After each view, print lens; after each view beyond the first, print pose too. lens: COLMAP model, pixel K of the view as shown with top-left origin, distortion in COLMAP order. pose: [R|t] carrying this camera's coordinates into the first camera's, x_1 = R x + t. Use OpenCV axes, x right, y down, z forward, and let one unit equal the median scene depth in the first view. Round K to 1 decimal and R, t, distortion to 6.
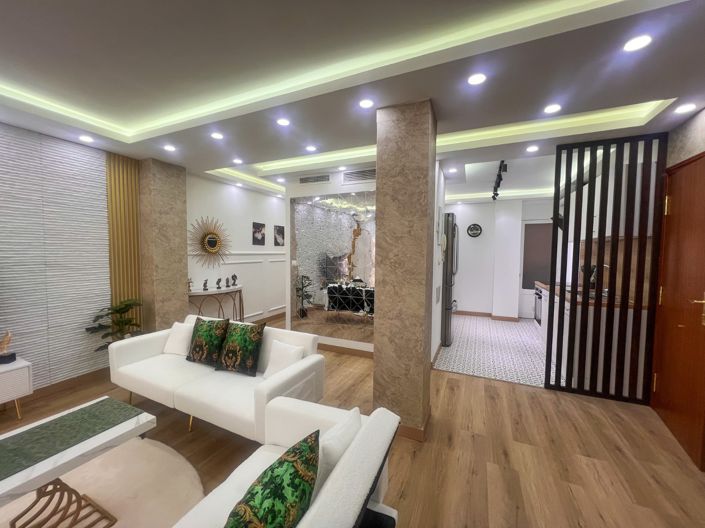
lens RADIAL K [[282.5, 0, 350.5], [0, 282.5, 265.5], [0, 0, 1]] dist [-0.000762, 0.000210]
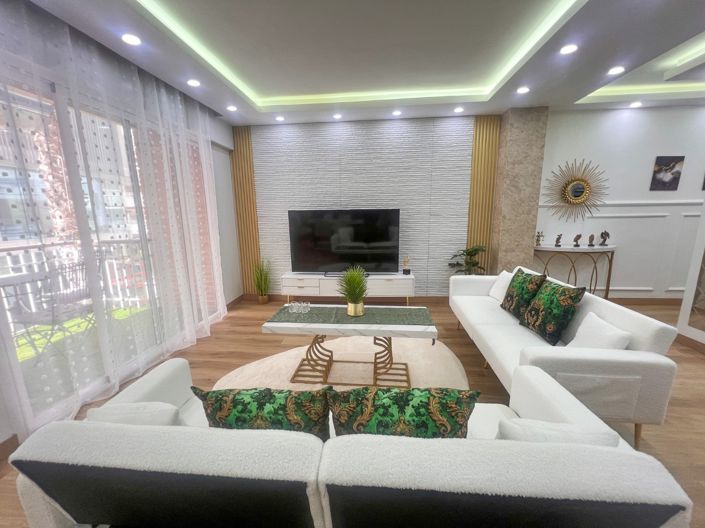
lens RADIAL K [[282.5, 0, 350.5], [0, 282.5, 265.5], [0, 0, 1]] dist [-0.000762, 0.000210]
pose [[0.331664, 0.162687, -0.929264, 0.139745], [-0.029778, 0.986333, 0.162050, 0.029069], [0.942928, -0.026074, 0.331976, 0.113623]]
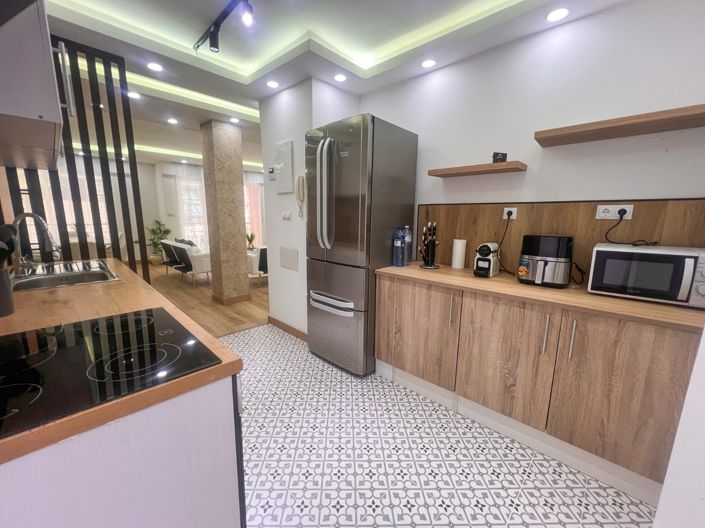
lens RADIAL K [[282.5, 0, 350.5], [0, 282.5, 265.5], [0, 0, 1]] dist [-0.000762, 0.000210]
pose [[-0.336139, 0.149517, -0.929868, 0.968496], [-0.062696, 0.981576, 0.180495, -0.029527], [0.939723, 0.118970, -0.320572, 1.388298]]
